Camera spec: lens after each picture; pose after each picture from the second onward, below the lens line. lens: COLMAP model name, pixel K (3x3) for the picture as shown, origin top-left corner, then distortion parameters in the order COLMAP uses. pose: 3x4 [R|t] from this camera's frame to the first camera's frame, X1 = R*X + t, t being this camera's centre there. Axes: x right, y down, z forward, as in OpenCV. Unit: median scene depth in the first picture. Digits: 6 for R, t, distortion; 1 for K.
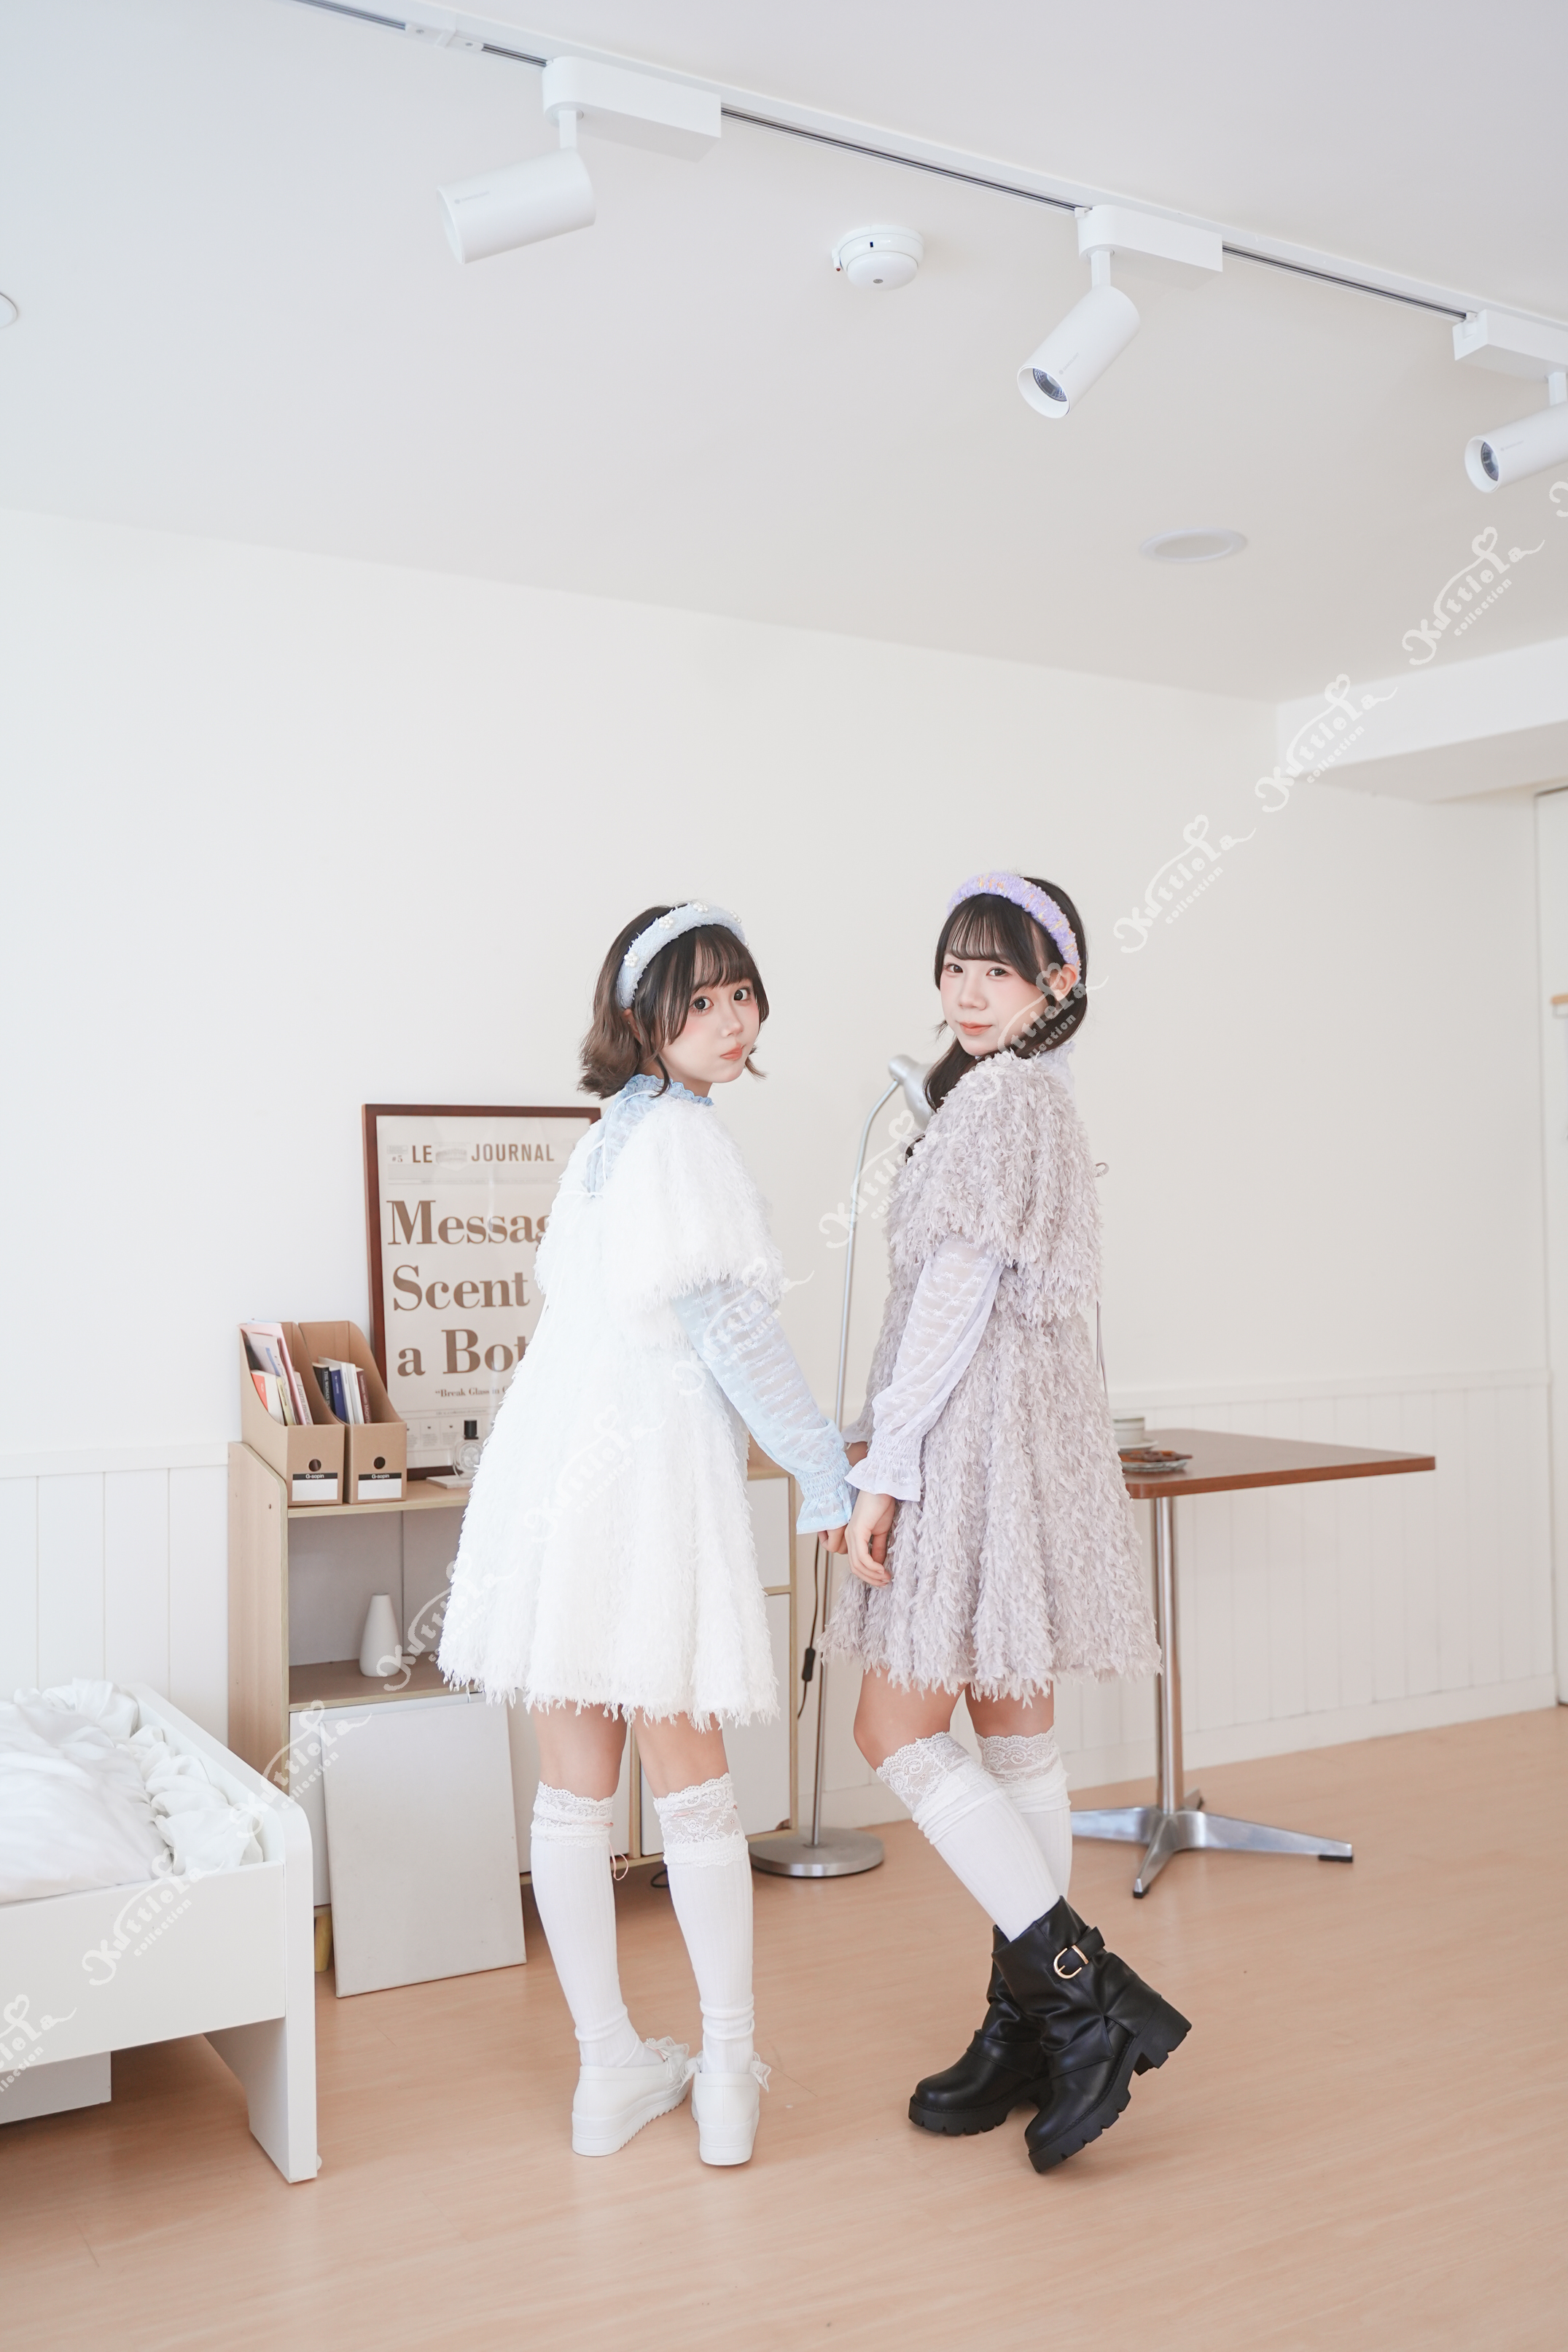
lens RADIAL K [[2151.5, 0, 784.0], [0, 2151.5, 1176.0], [0, 0, 1]] dist [-0.005976, 0.004617]
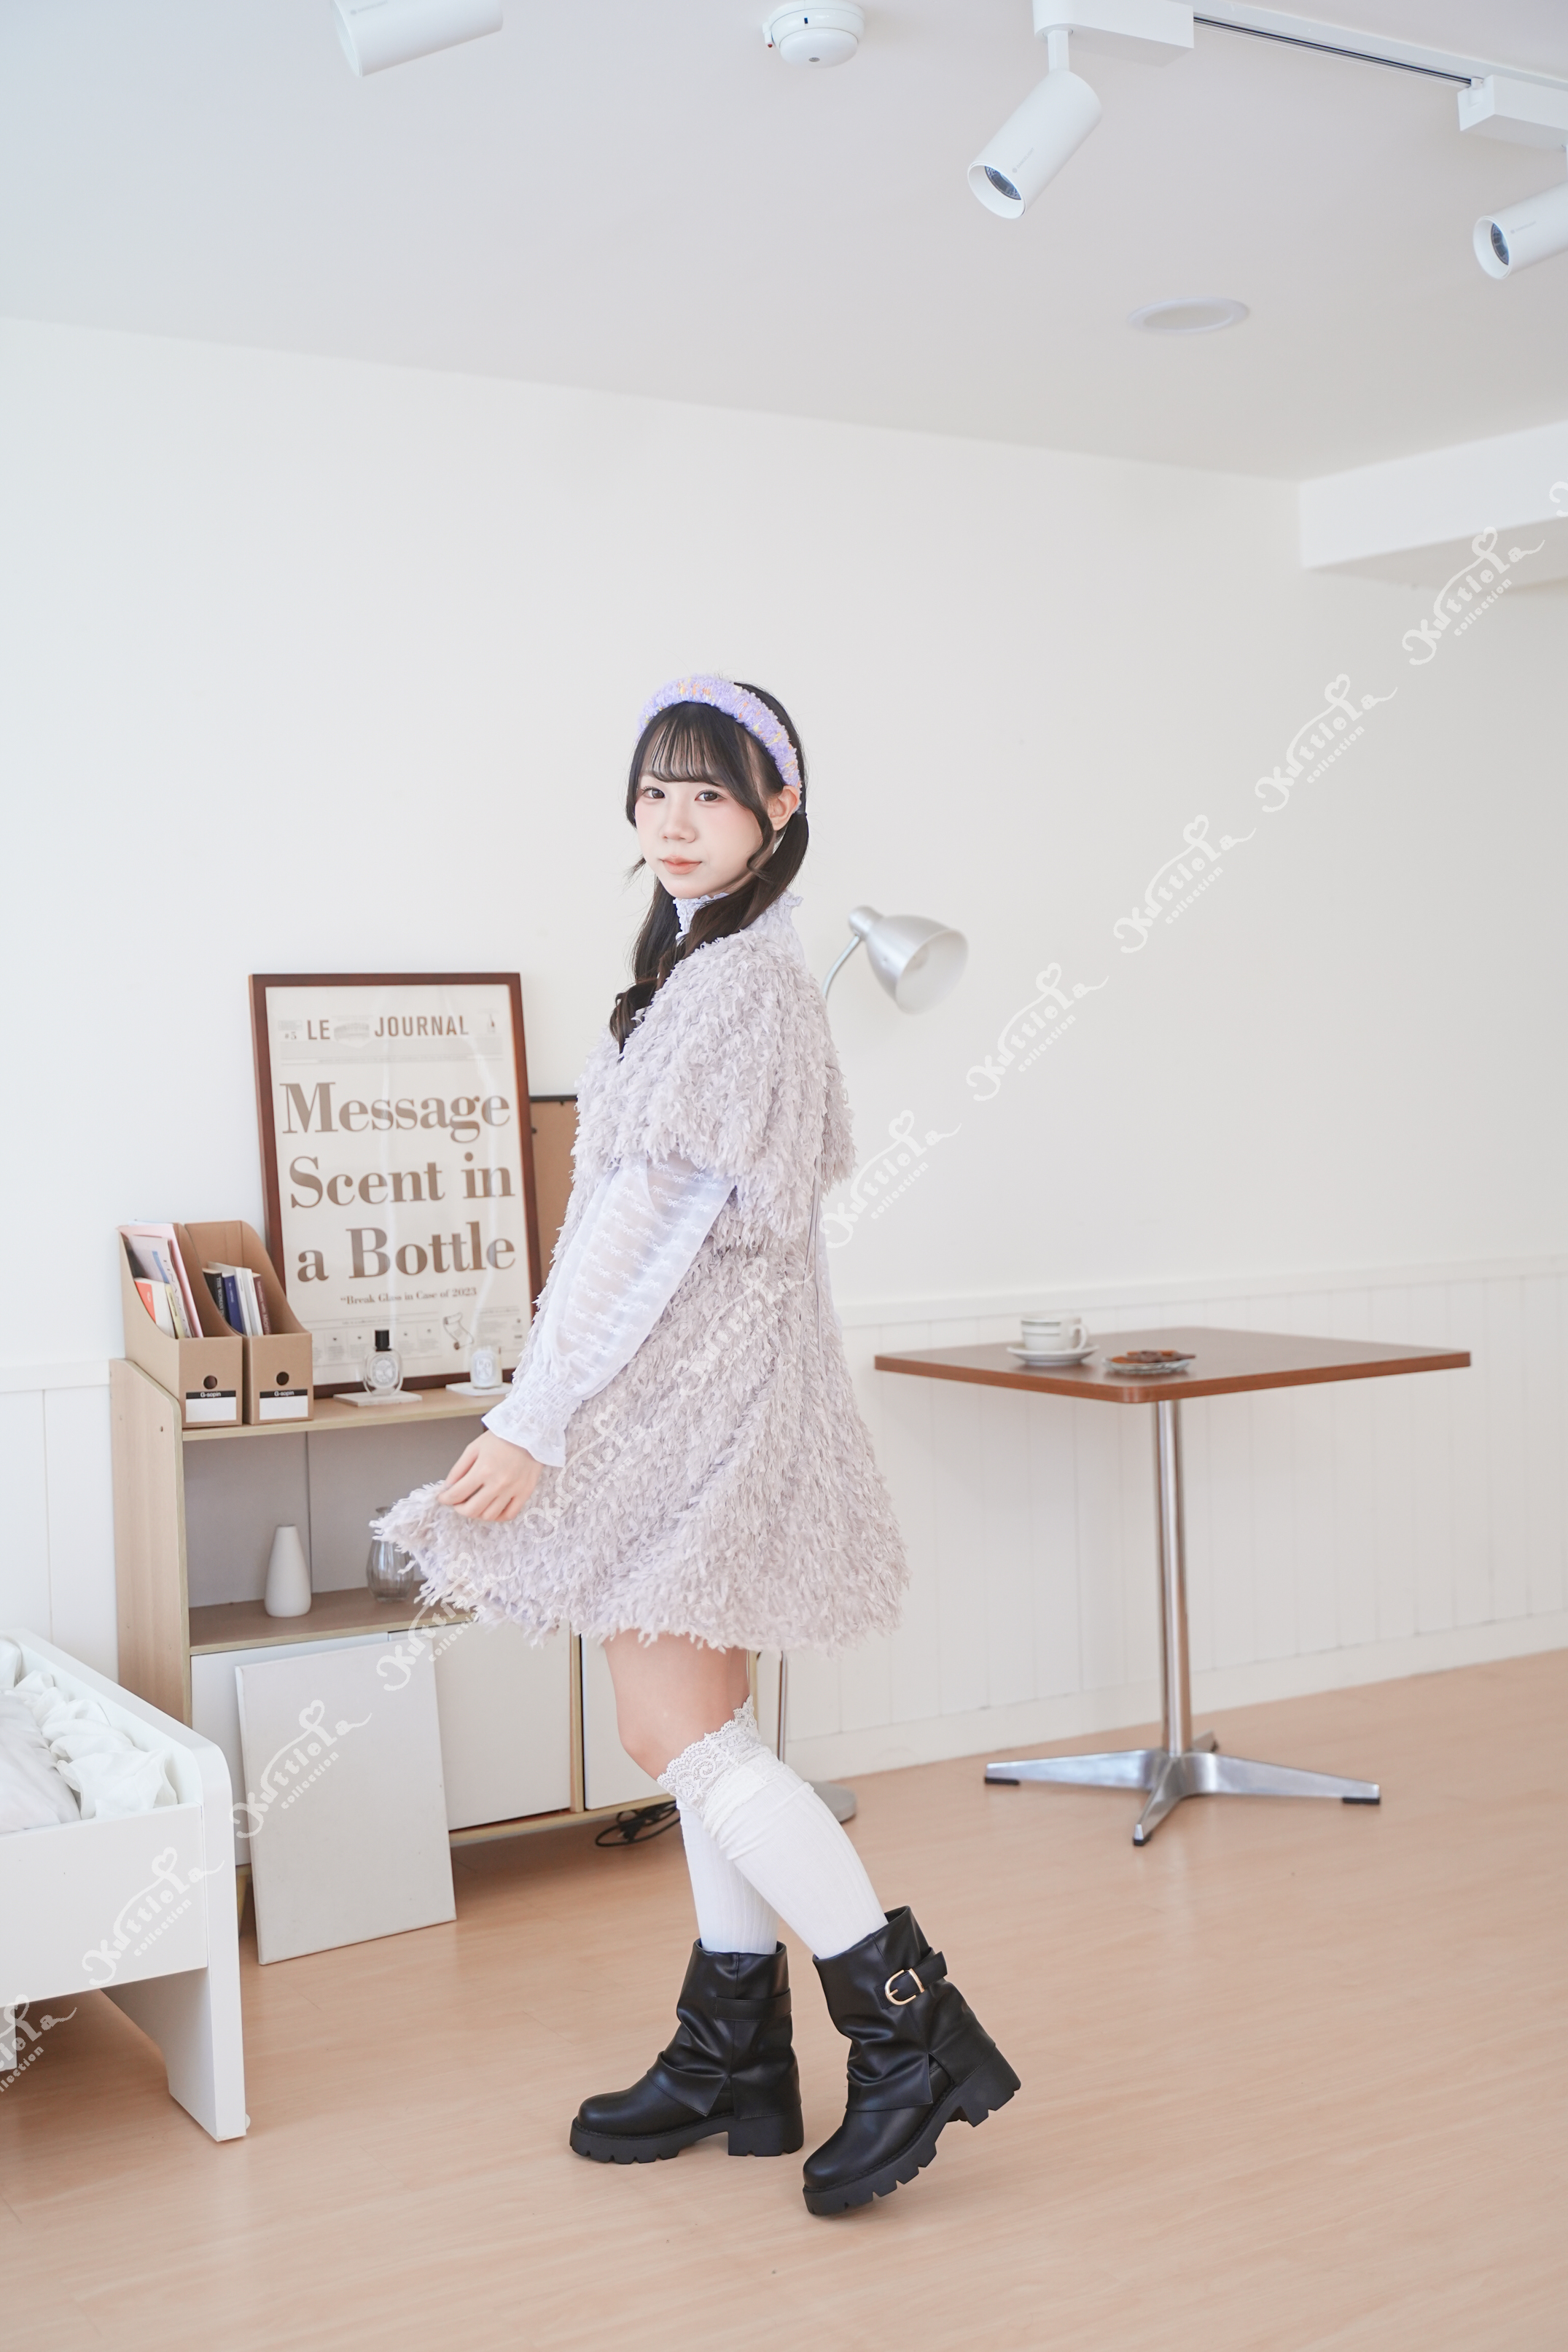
lens RADIAL K [[2685.4, 0, 784.0], [0, 2685.4, 1176.0], [0, 0, 1]] dist [0.005780, -0.002637]
pose [[0.999732, -0.017097, 0.015585, 0.003845], [0.016227, 0.998391, 0.054339, -0.007262], [-0.016489, -0.054072, 0.998401, -0.104325]]
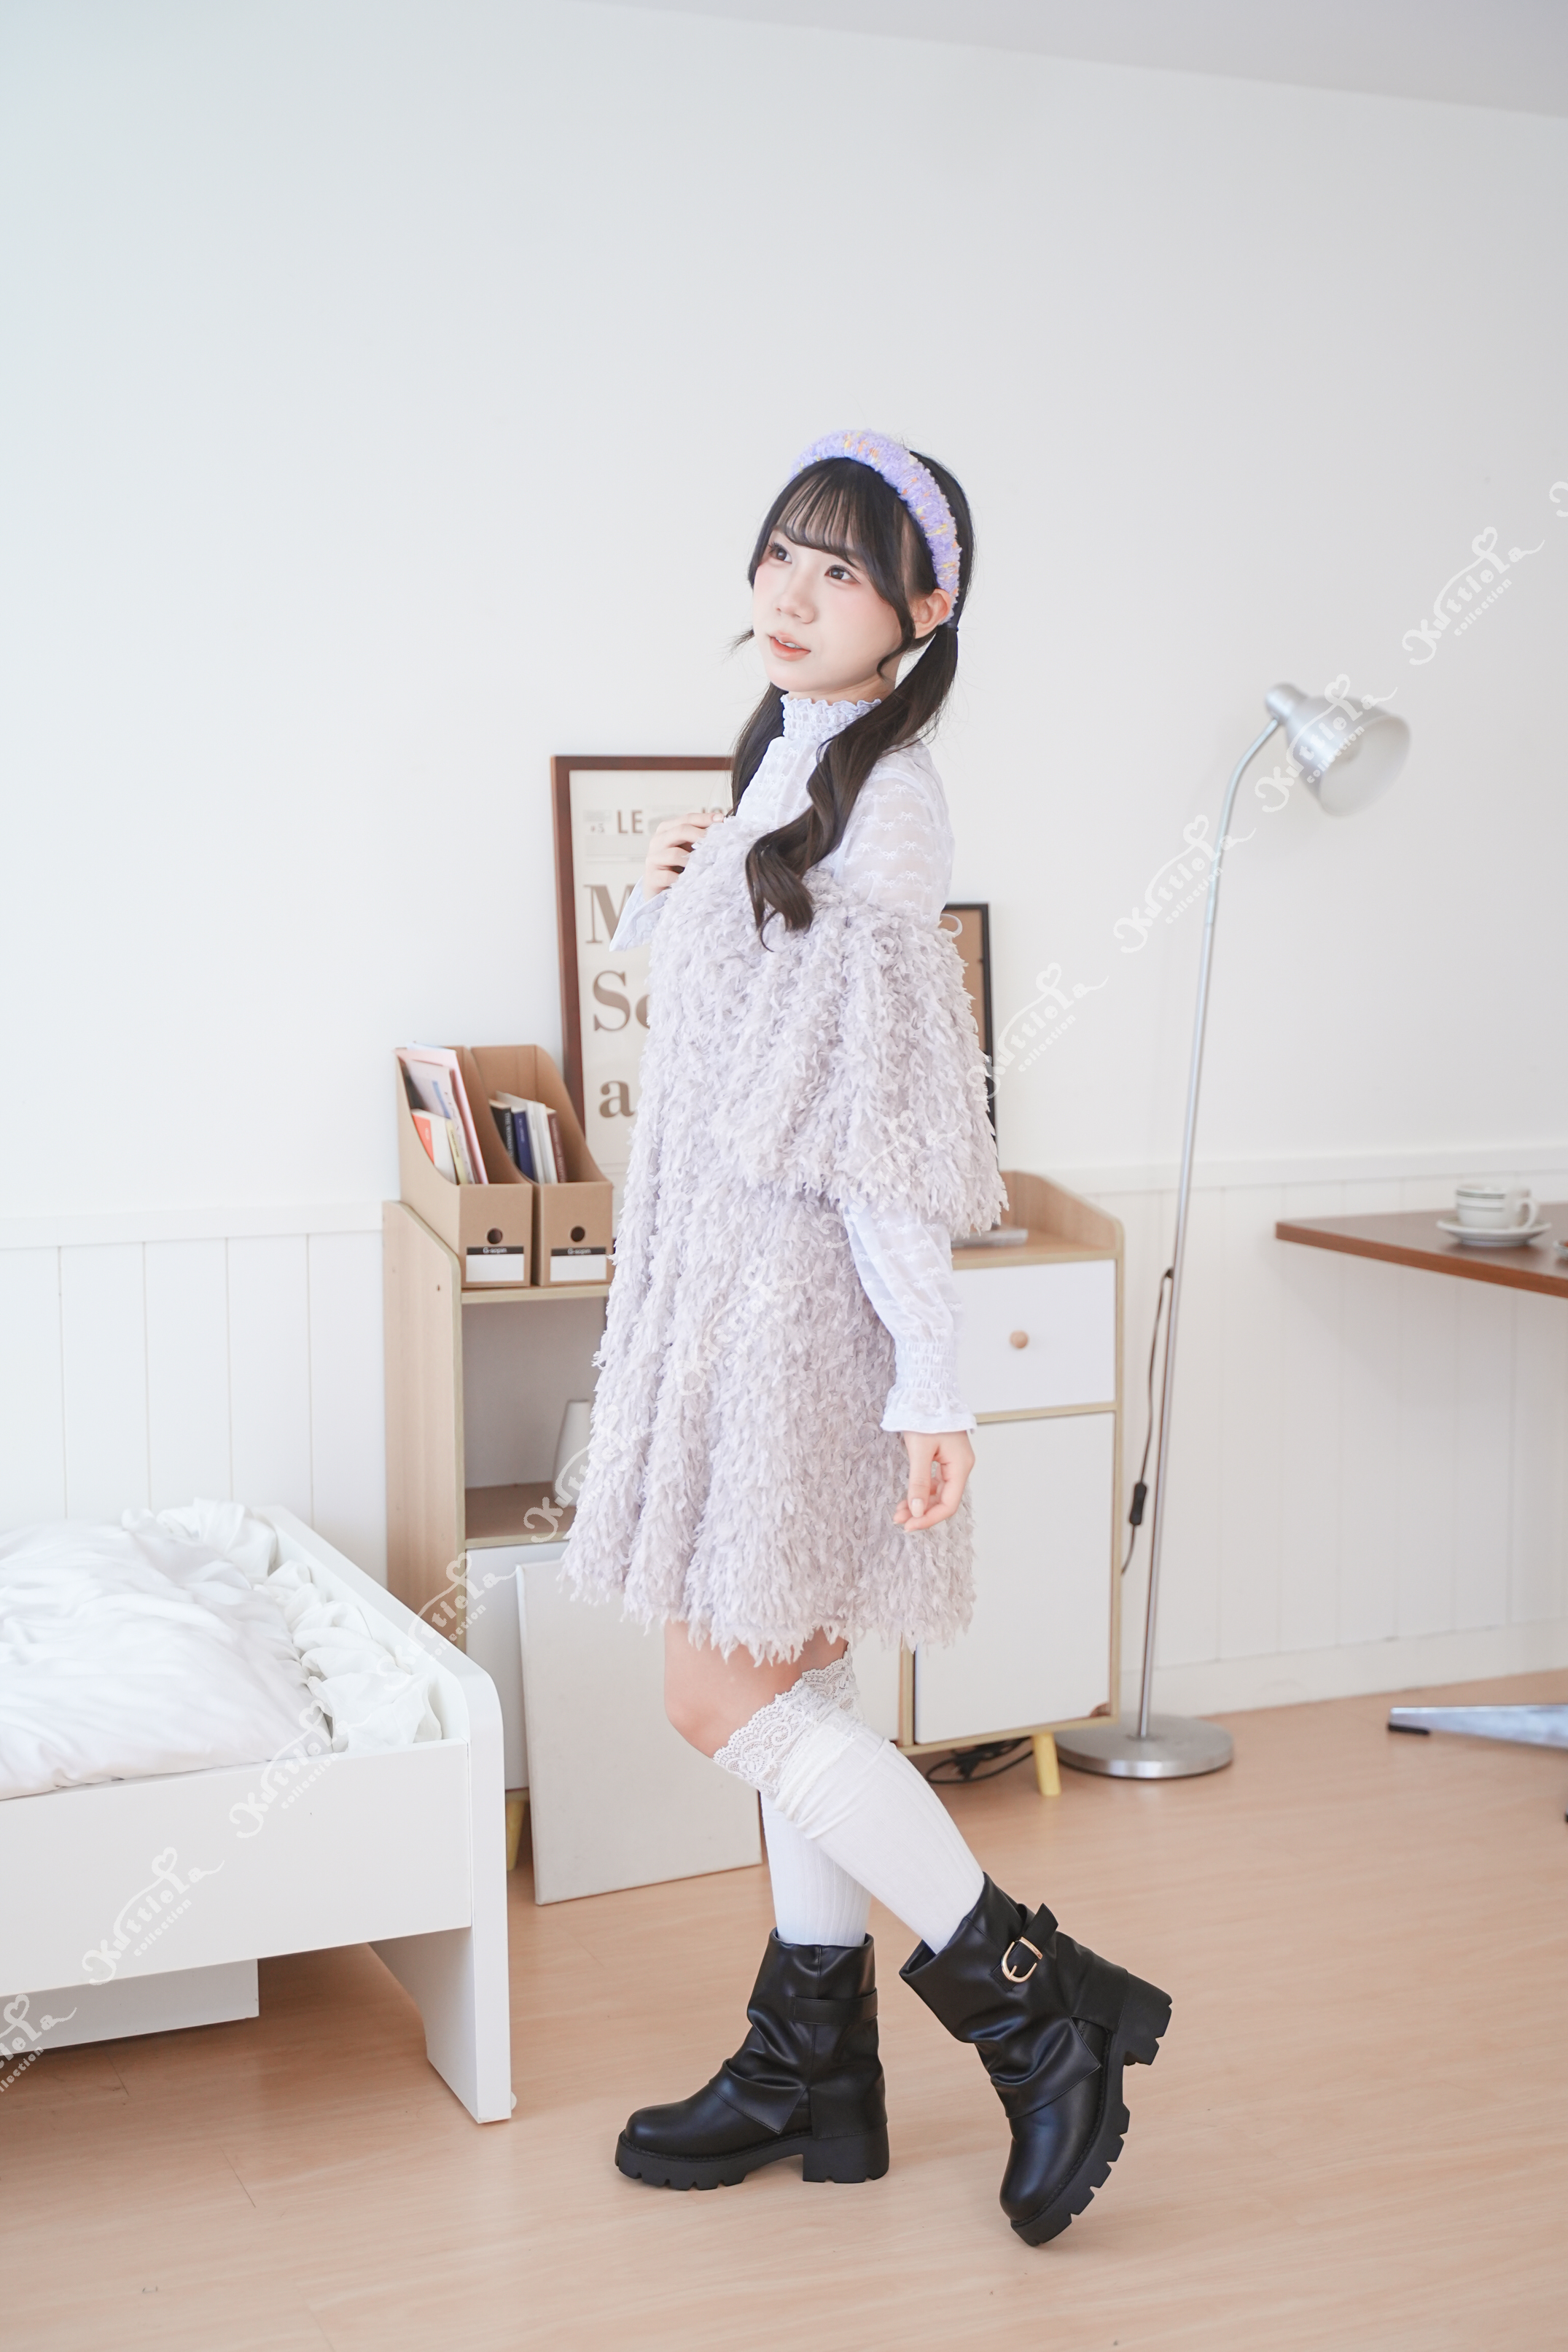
lens RADIAL K [[3061.8, 0, 784.0], [0, 3061.8, 1176.0], [0, 0, 1]] dist [0.015350, -0.038894]
pose [[0.993810, 0.018564, -0.109527, 0.003844], [-0.004374, 0.991714, 0.128394, -0.025715], [0.111003, -0.127120, 0.985657, -0.060165]]
